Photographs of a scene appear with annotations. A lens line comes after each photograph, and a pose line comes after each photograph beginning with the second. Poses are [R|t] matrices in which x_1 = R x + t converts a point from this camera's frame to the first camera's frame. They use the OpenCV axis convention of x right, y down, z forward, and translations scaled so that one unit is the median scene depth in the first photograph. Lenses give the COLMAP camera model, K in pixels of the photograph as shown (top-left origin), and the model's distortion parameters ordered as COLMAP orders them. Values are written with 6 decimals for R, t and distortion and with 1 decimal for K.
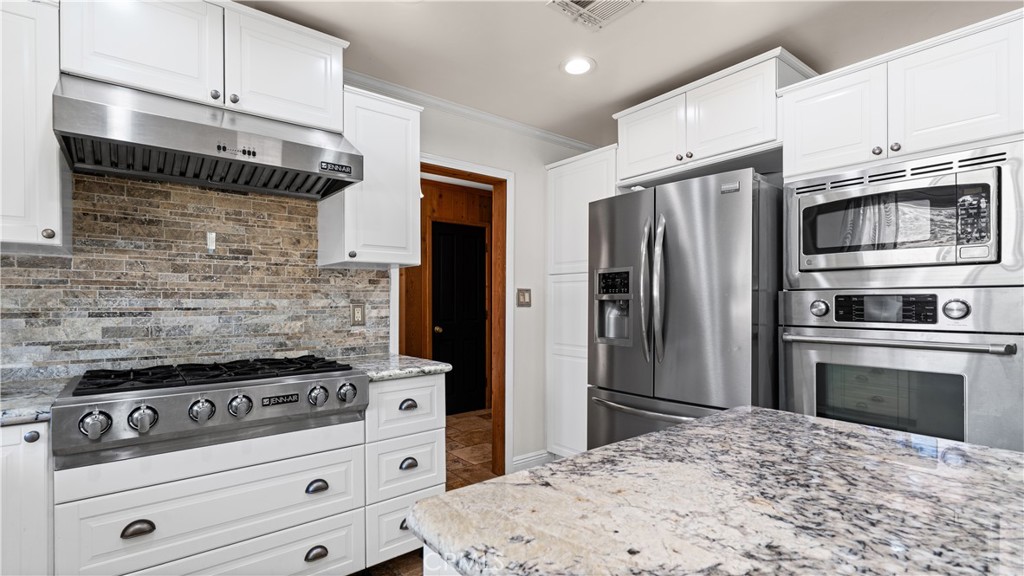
lens RADIAL K [[467.9, 0, 501.5], [0, 467.9, 301.5], [0, 0, 1]] dist [-0.003423, -0.000173]
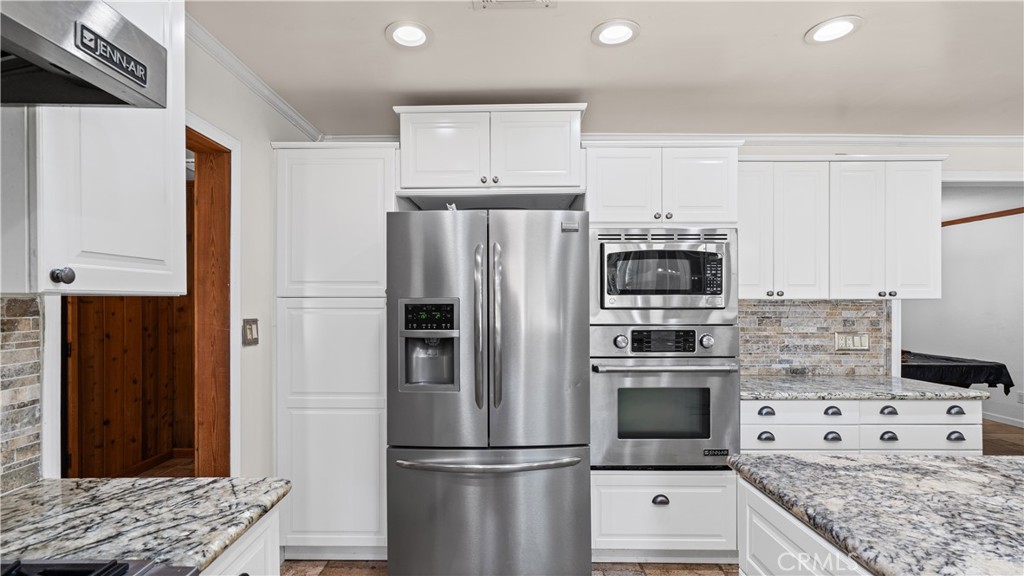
lens RADIAL K [[476.3, 0, 498.6], [0, 476.3, 303.9], [0, 0, 1]] dist [-0.000849, -0.000559]
pose [[0.624464, -0.003716, 0.781045, -0.368866], [0.001396, 0.999992, 0.003642, -0.070872], [-0.781052, -0.001184, 0.624465, 0.416762]]
